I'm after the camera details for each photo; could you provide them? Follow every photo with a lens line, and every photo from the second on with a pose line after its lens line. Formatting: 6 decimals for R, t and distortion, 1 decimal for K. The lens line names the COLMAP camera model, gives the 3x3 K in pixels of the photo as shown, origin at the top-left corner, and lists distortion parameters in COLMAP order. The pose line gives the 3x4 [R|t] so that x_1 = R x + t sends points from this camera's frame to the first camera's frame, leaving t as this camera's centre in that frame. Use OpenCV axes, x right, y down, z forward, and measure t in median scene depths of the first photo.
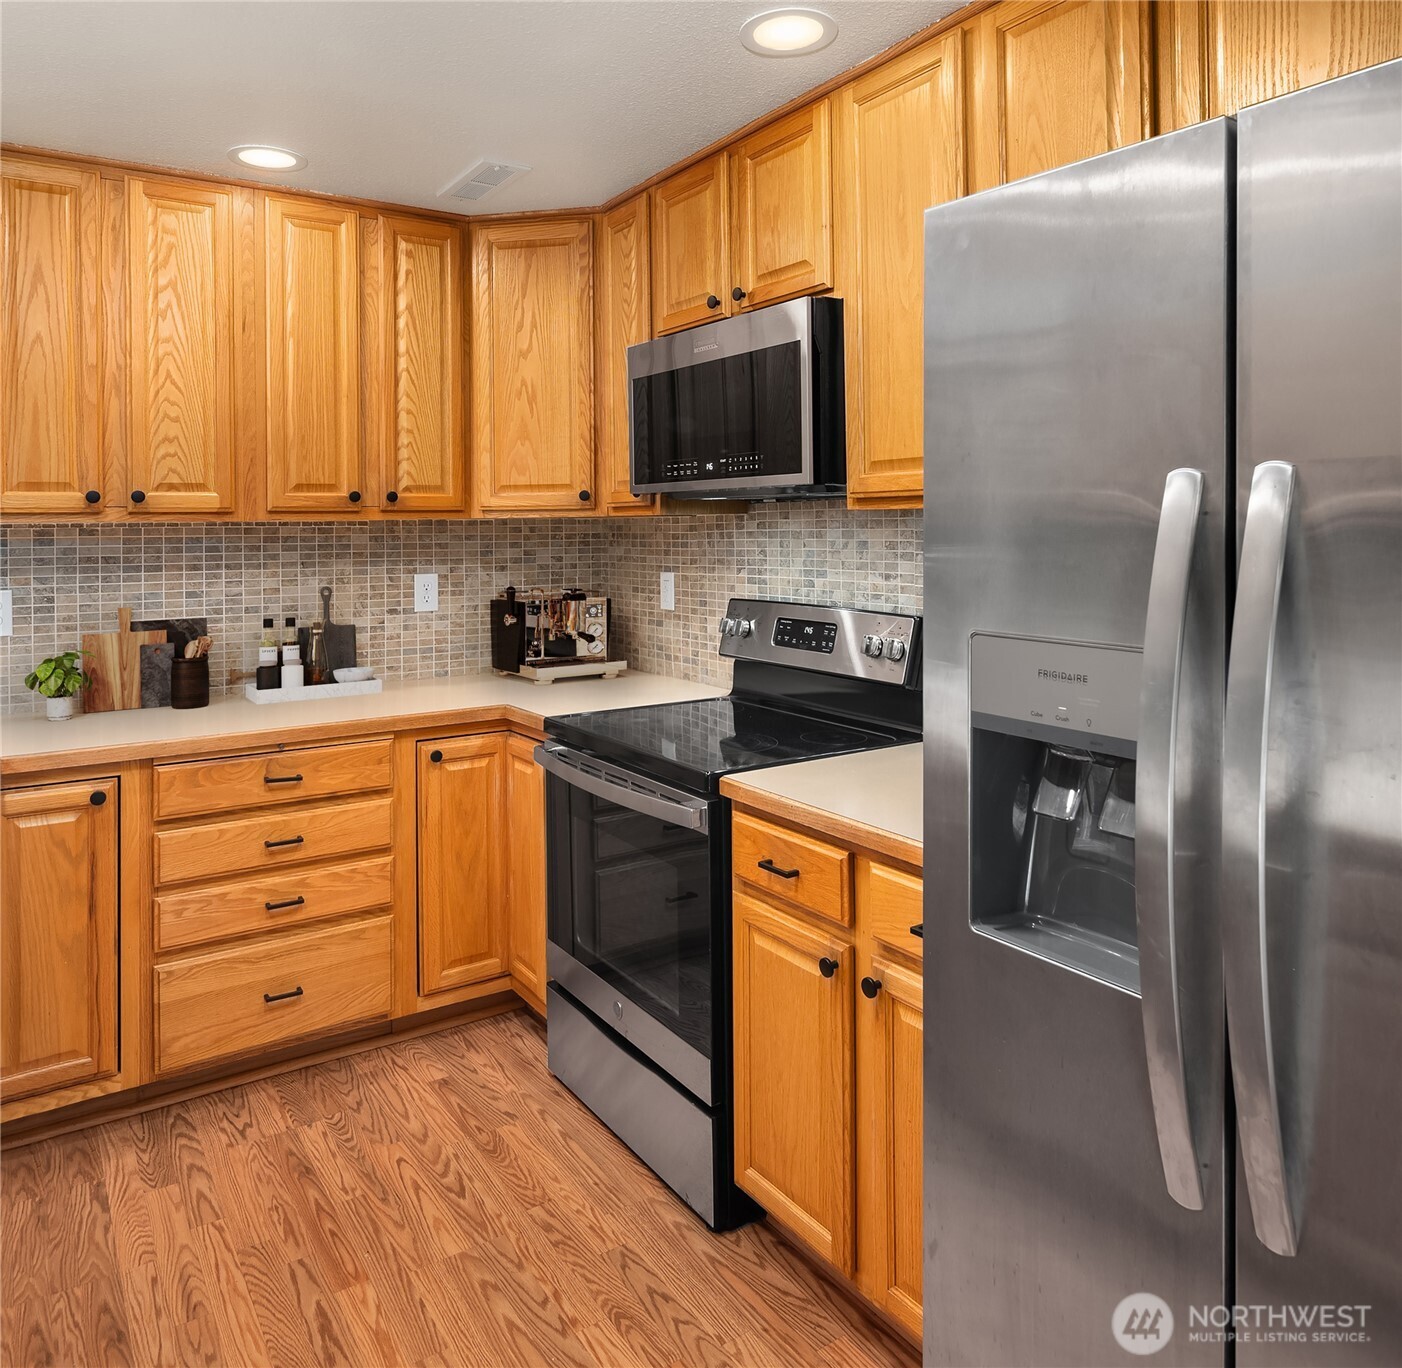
lens RADIAL K [[1078.0, 0, 702.2], [0, 1078.0, 623.1], [0, 0, 1]] dist [-0.001024, 0.004053]
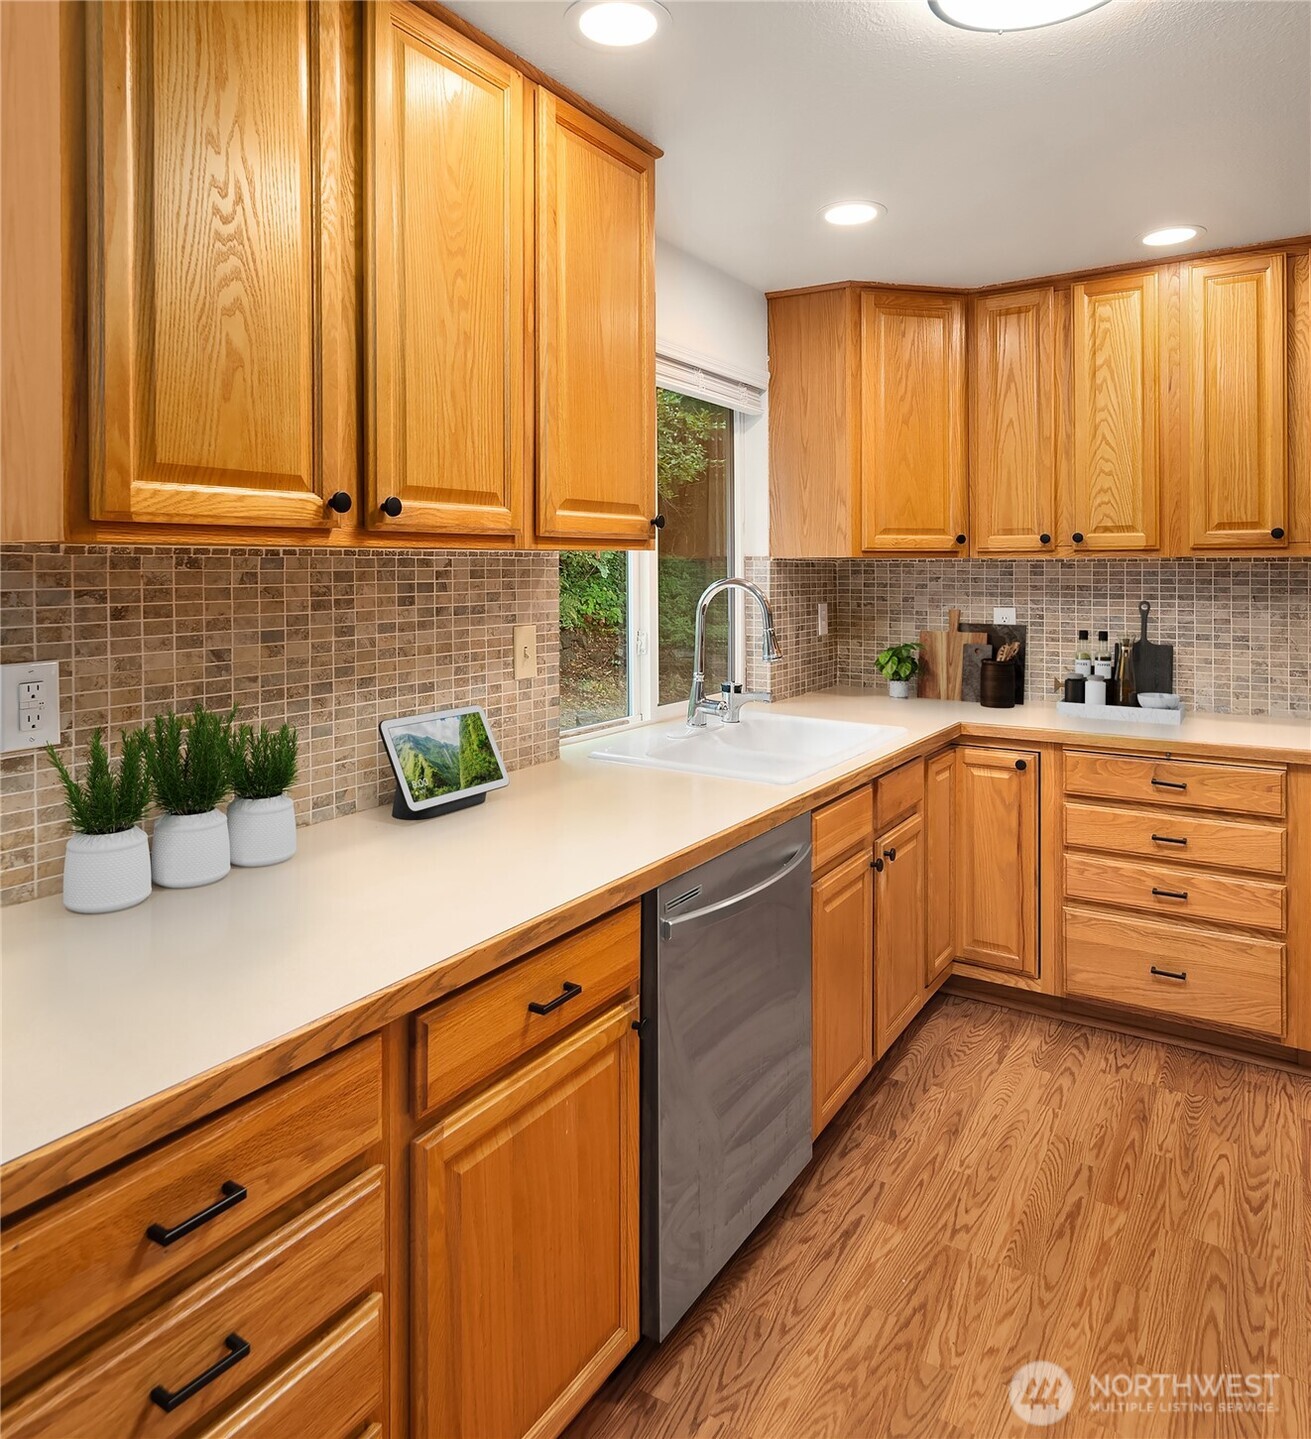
lens RADIAL K [[970.7, 0, 655.5], [0, 970.7, 719.5], [0, 0, 1]] dist [0.002465, 0.002306]
pose [[0.411181, 0.149020, -0.899290, 0.309198], [-0.086445, 0.988475, 0.124274, -0.004461], [0.907446, 0.026640, 0.419324, 0.069515]]
